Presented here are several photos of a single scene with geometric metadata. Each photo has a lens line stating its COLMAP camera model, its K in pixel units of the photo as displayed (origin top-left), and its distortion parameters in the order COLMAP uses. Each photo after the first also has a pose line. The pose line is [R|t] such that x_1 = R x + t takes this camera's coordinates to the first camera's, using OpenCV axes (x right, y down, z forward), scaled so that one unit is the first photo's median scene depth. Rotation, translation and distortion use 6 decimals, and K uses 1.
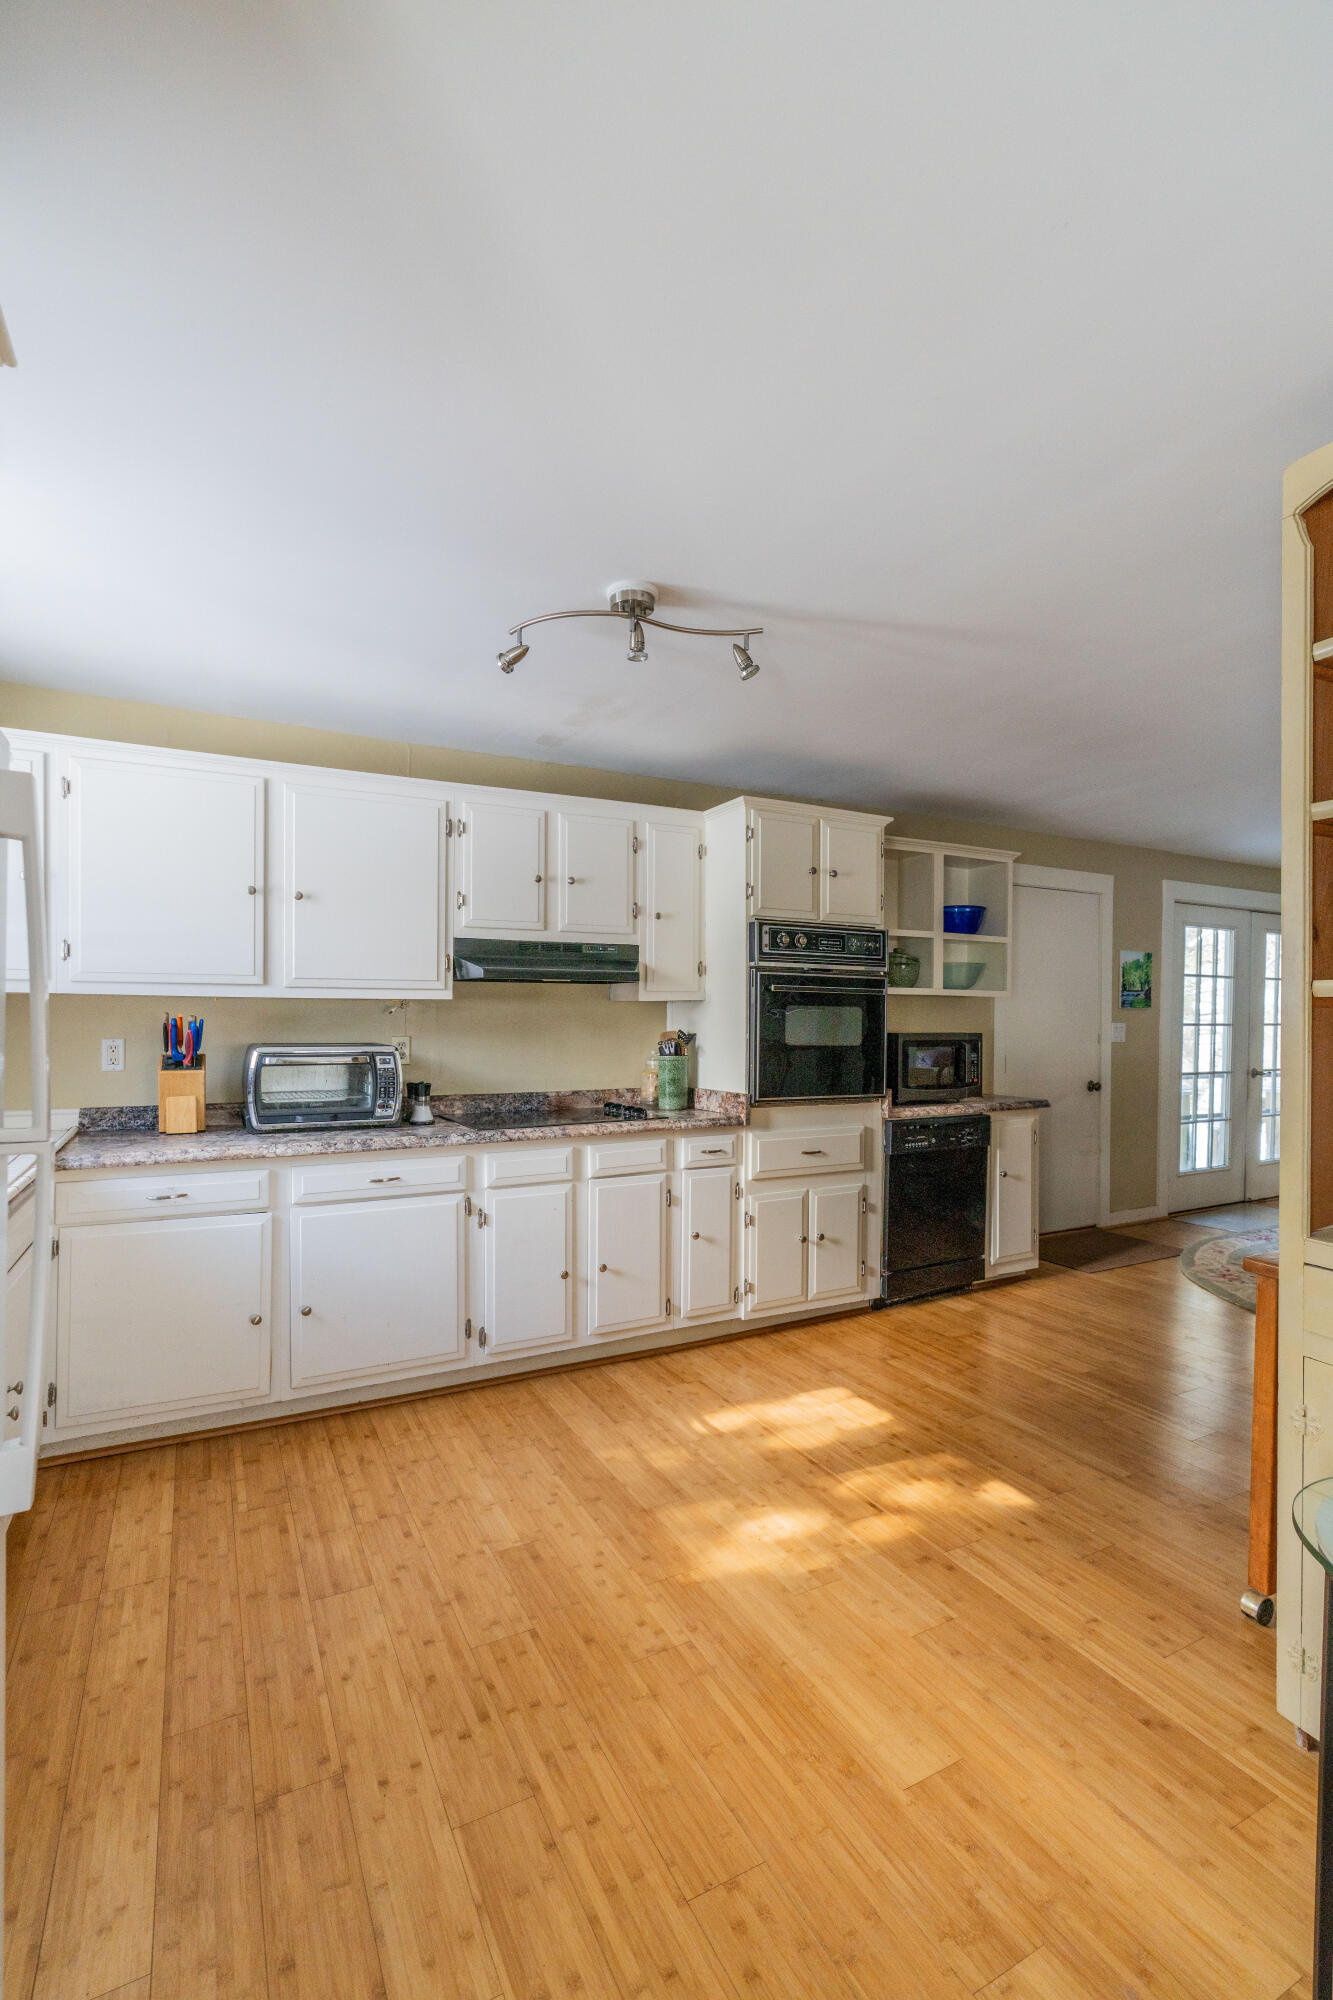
lens RADIAL K [[897.9, 0, 666.5], [0, 897.9, 1000.0], [0, 0, 1]] dist [-0.017306, 0.000494]
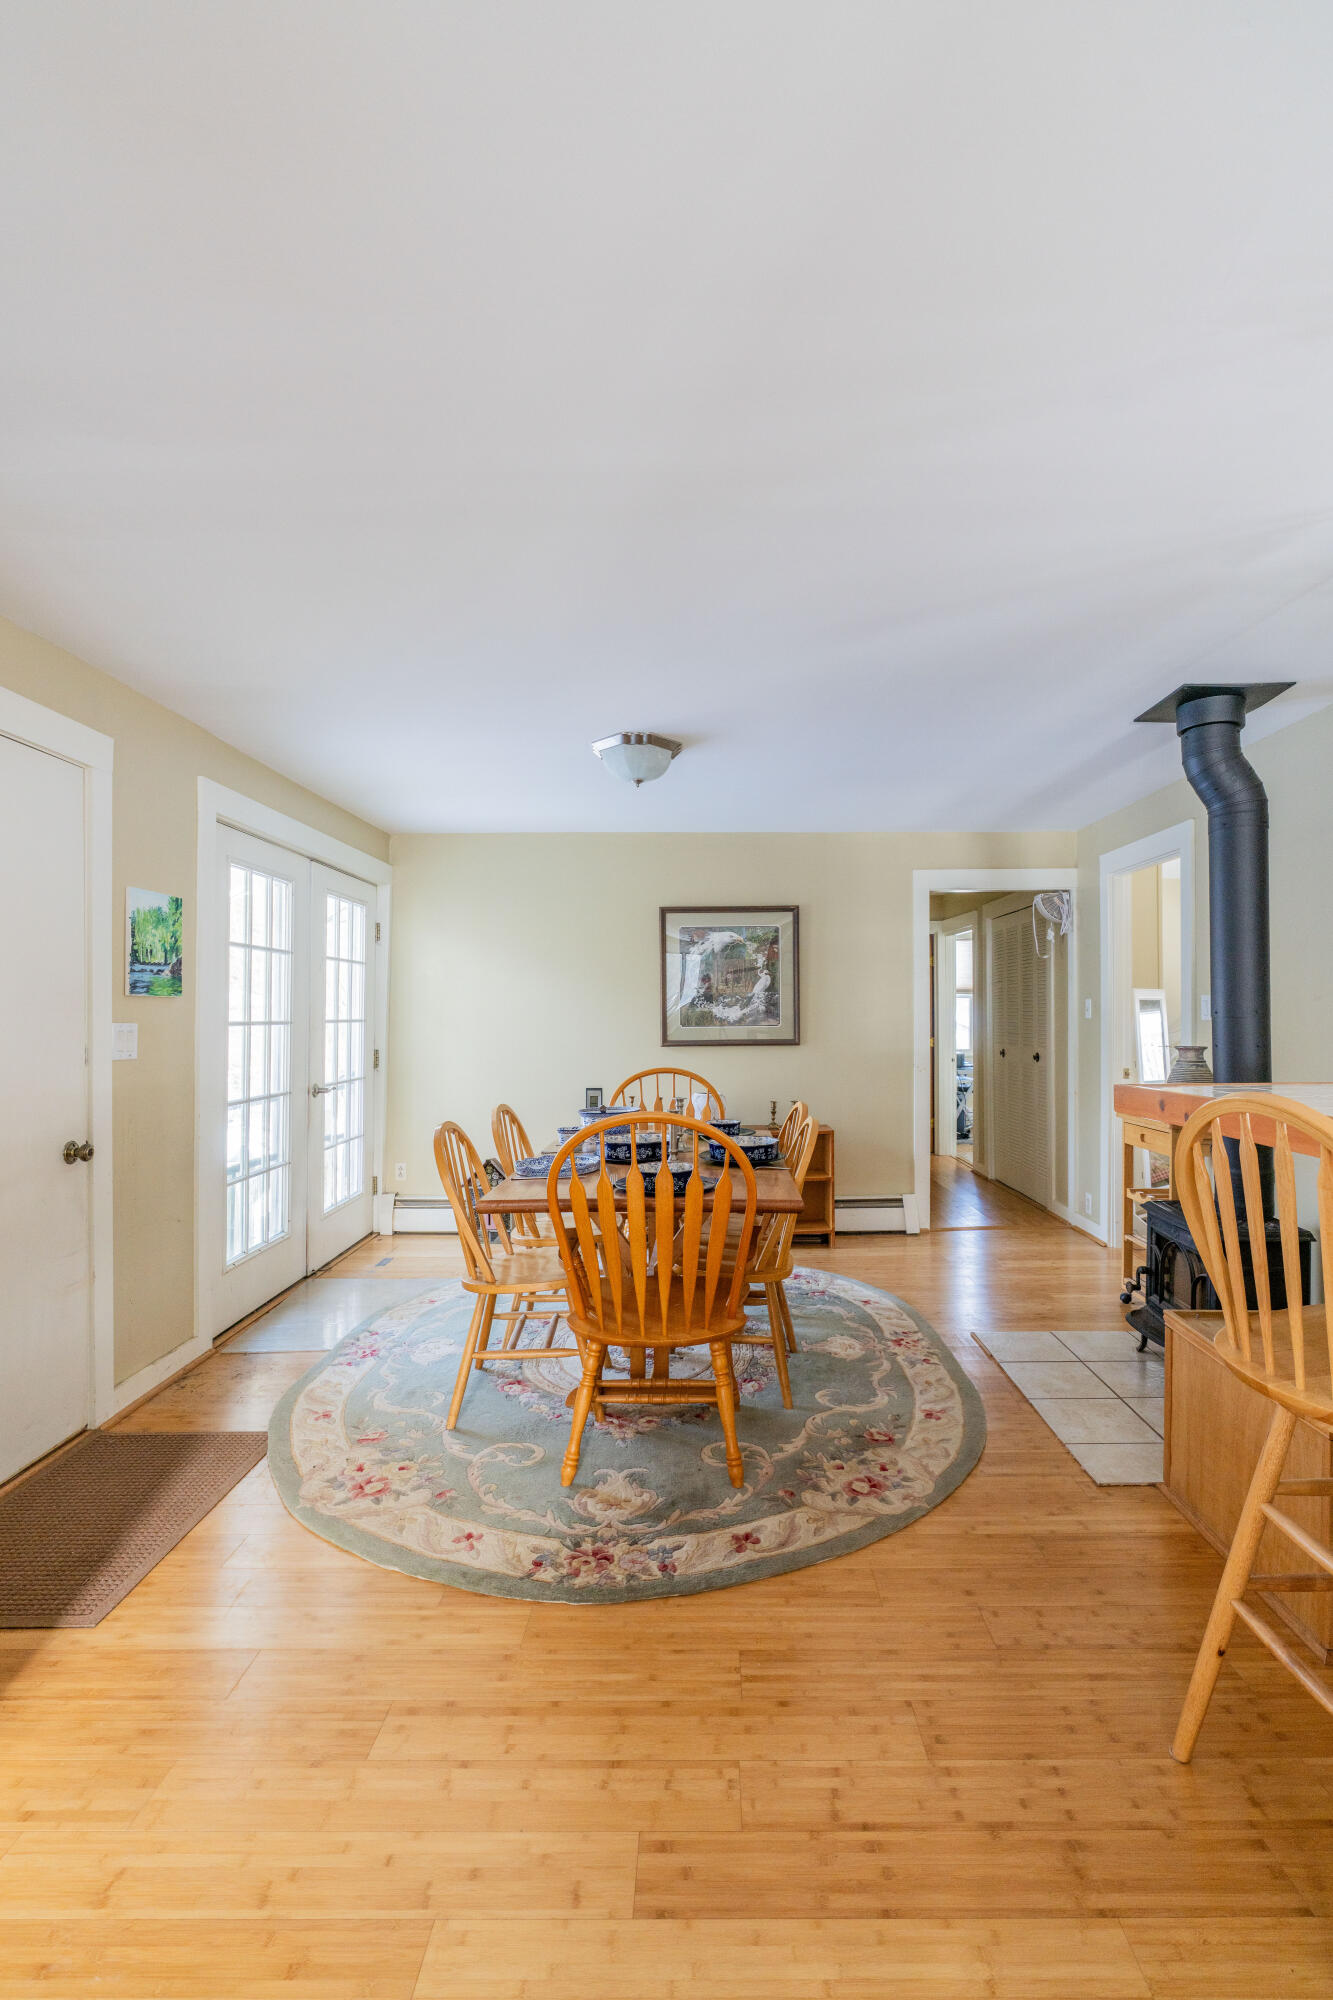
lens RADIAL K [[897.9, 0, 666.5], [0, 897.9, 1000.0], [0, 0, 1]] dist [-0.017306, 0.000494]
pose [[0.494431, -0.005622, 0.869199, 0.258432], [0.015947, 0.999869, -0.002604, 0.023106], [-0.869071, 0.015149, 0.494456, 0.579010]]
